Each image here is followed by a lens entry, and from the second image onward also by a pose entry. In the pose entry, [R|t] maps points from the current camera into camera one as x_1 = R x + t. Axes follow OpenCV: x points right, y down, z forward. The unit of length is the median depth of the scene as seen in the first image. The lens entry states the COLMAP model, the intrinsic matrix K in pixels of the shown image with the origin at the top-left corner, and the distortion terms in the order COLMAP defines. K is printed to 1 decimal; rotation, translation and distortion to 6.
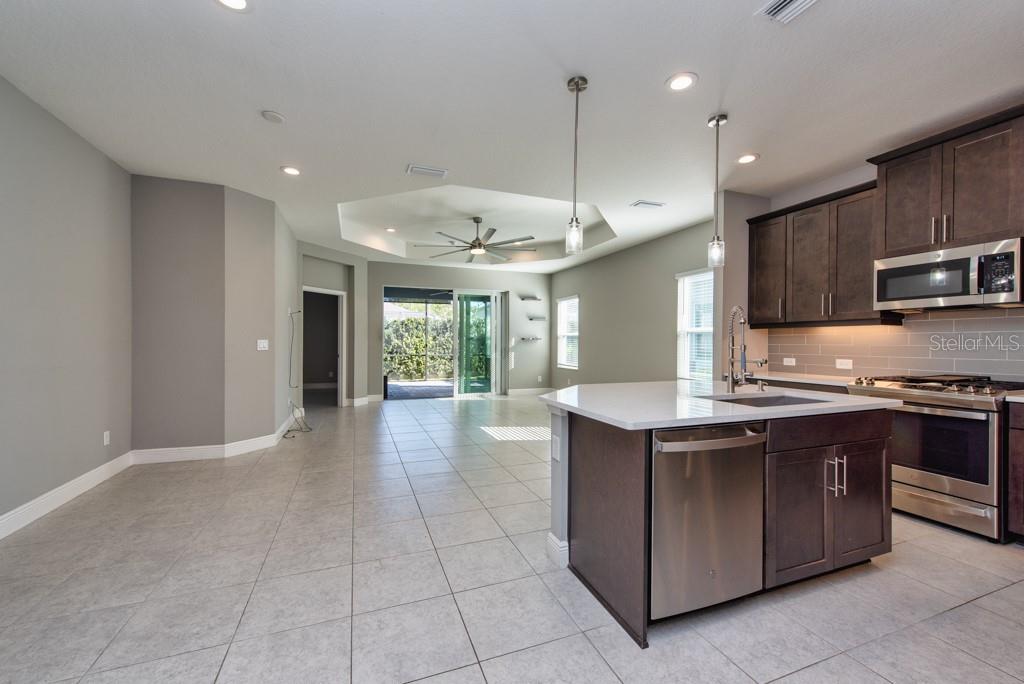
lens RADIAL K [[371.9, 0, 540.6], [0, 371.9, 343.2], [0, 0, 1]] dist [0.011892, -0.000019]
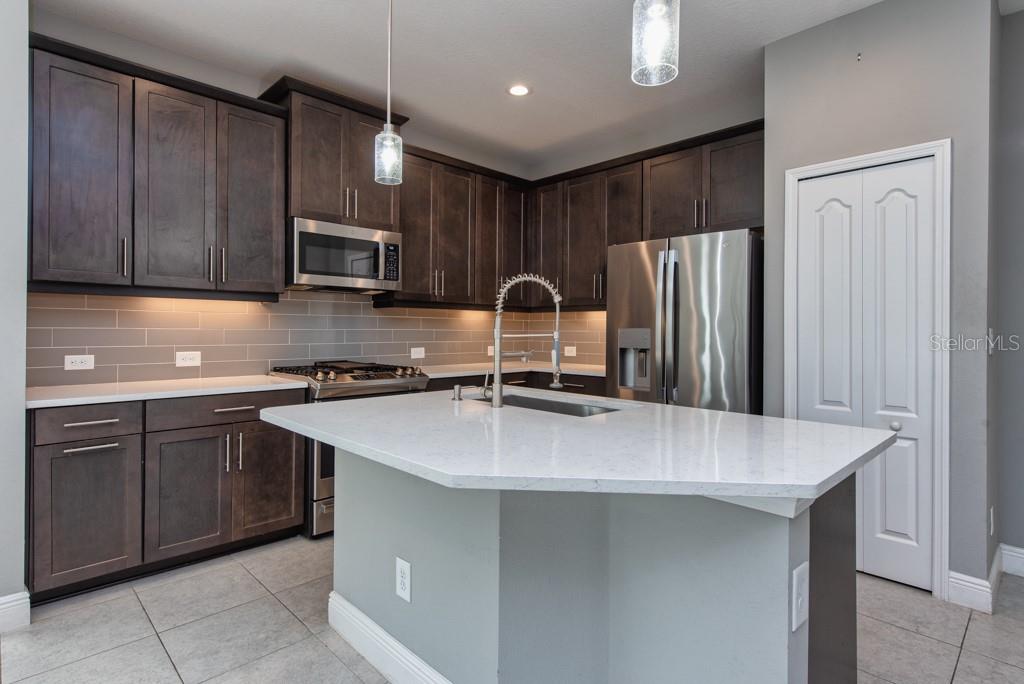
lens RADIAL K [[522.7, 0, 507.4], [0, 522.7, 329.7], [0, 0, 1]] dist [0.009625, -0.000470]
pose [[-0.306568, -0.003856, 0.951841, -0.062506], [-0.006399, 0.999978, 0.001990, 0.000440], [-0.951827, -0.005481, -0.306586, 0.237412]]
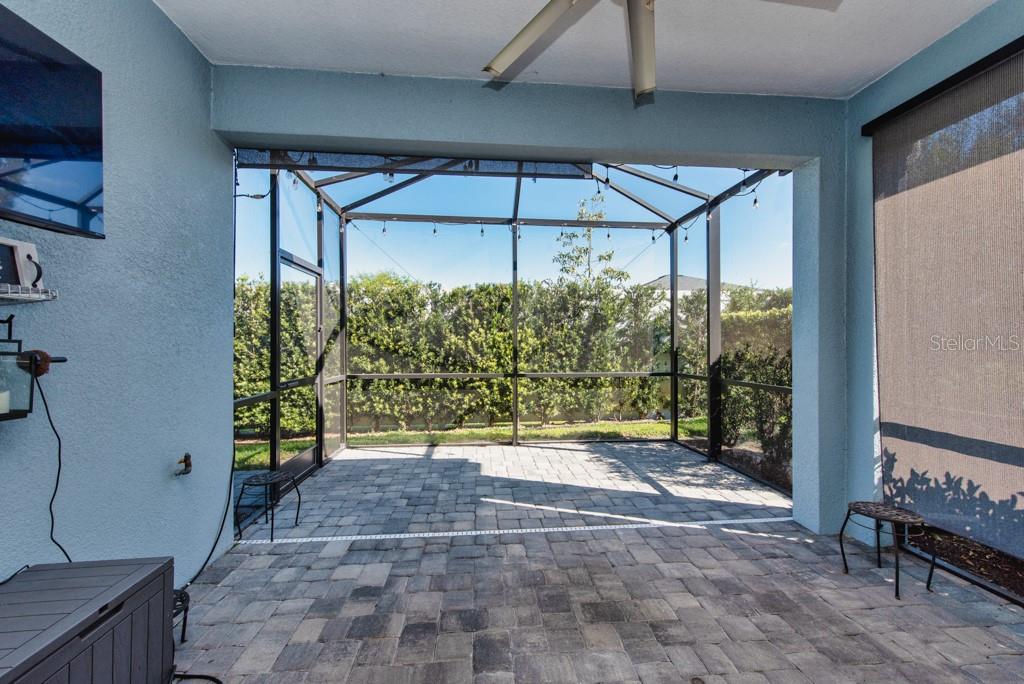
lens RADIAL K [[406.4, 0, 508.1], [0, 406.4, 341.6], [0, 0, 1]] dist [0.009845, -0.000194]
pose [[0.931650, -0.006367, -0.363302, -0.194886], [0.004794, 0.999975, -0.005229, 0.000883], [0.363326, 0.003130, 0.931657, 0.723958]]
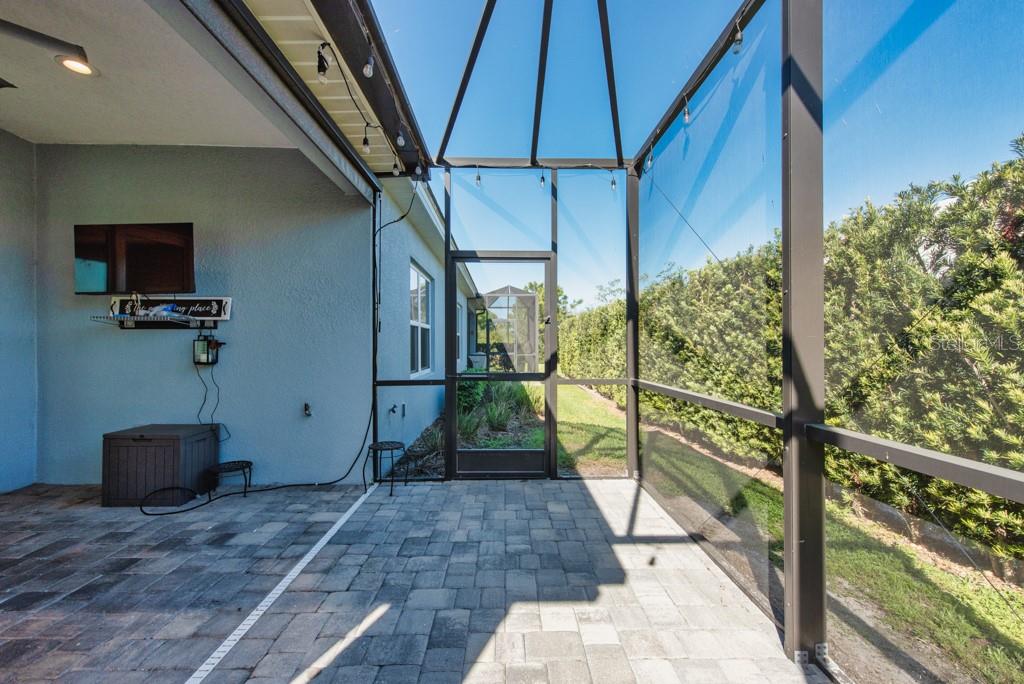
lens RADIAL K [[403.5, 0, 514.7], [0, 403.5, 339.0], [0, 0, 1]] dist [0.008136, -0.000229]
pose [[-0.410370, -0.009239, -0.911872, -0.182036], [-0.001649, 0.999955, -0.009390, 0.004394], [0.911917, -0.002350, -0.410367, 1.126076]]
